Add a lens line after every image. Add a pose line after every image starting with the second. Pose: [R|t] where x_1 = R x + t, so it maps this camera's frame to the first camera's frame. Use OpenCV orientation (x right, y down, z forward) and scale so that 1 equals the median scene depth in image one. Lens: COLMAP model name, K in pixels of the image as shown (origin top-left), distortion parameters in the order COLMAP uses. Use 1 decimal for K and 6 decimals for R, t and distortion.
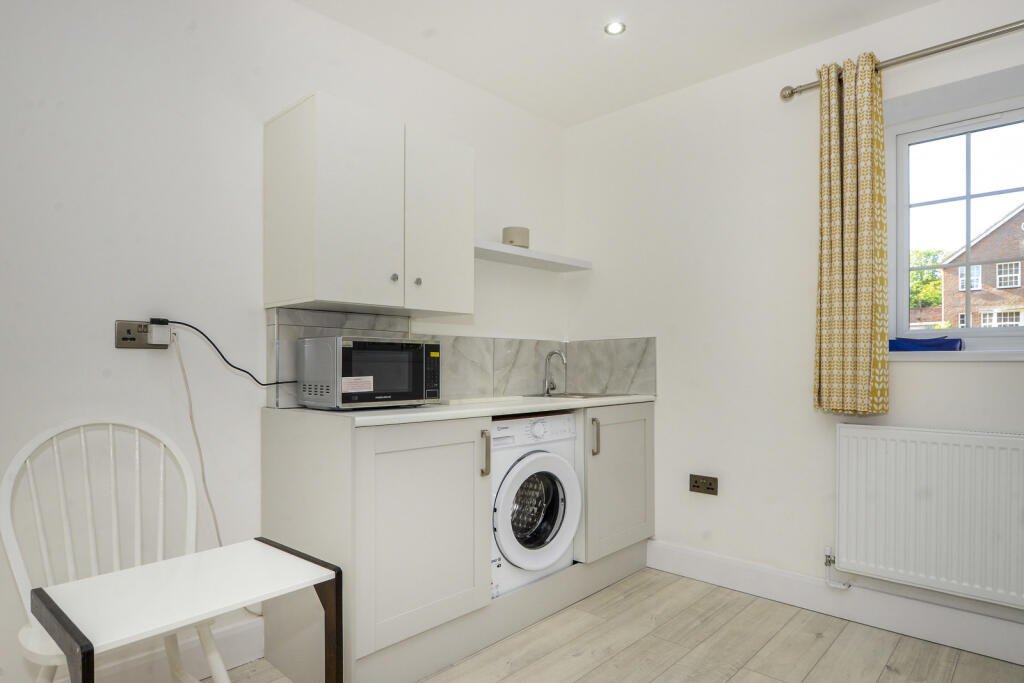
lens RADIAL K [[581.2, 0, 513.6], [0, 581.2, 369.8], [0, 0, 1]] dist [-0.024654, 0.001201]
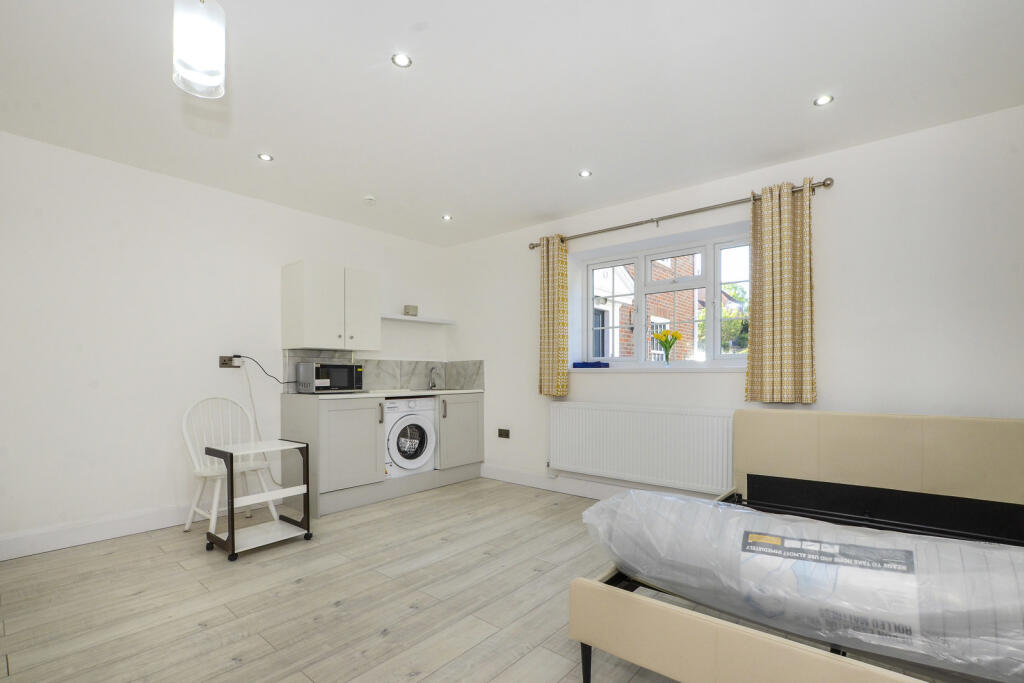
lens RADIAL K [[460.9, 0, 510.8], [0, 460.9, 382.5], [0, 0, 1]] dist [-0.032661, -0.000194]
pose [[0.998712, -0.001851, 0.050702, 0.336903], [0.001320, 0.999944, 0.010501, 0.004630], [-0.050719, -0.010421, 0.998659, -0.754620]]
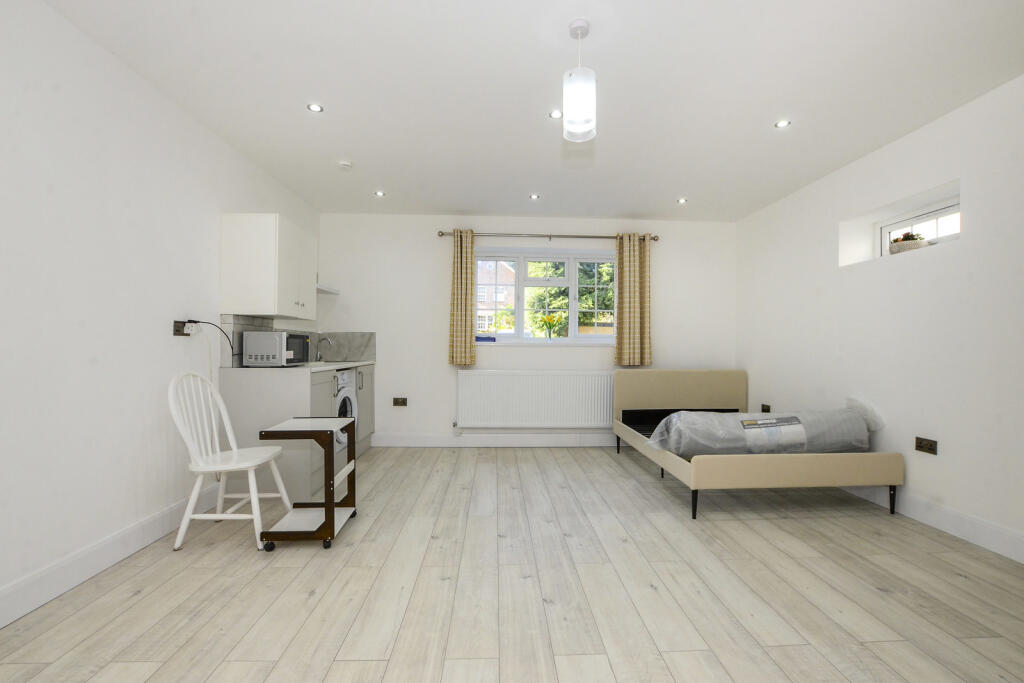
lens RADIAL K [[468.9, 0, 511.9], [0, 468.9, 349.0], [0, 0, 1]] dist [-0.030821, -0.000004]
pose [[0.704661, 0.002853, 0.709539, -0.761626], [-0.002263, 0.999996, -0.001773, 0.004913], [-0.709541, -0.000356, 0.704664, -0.645086]]
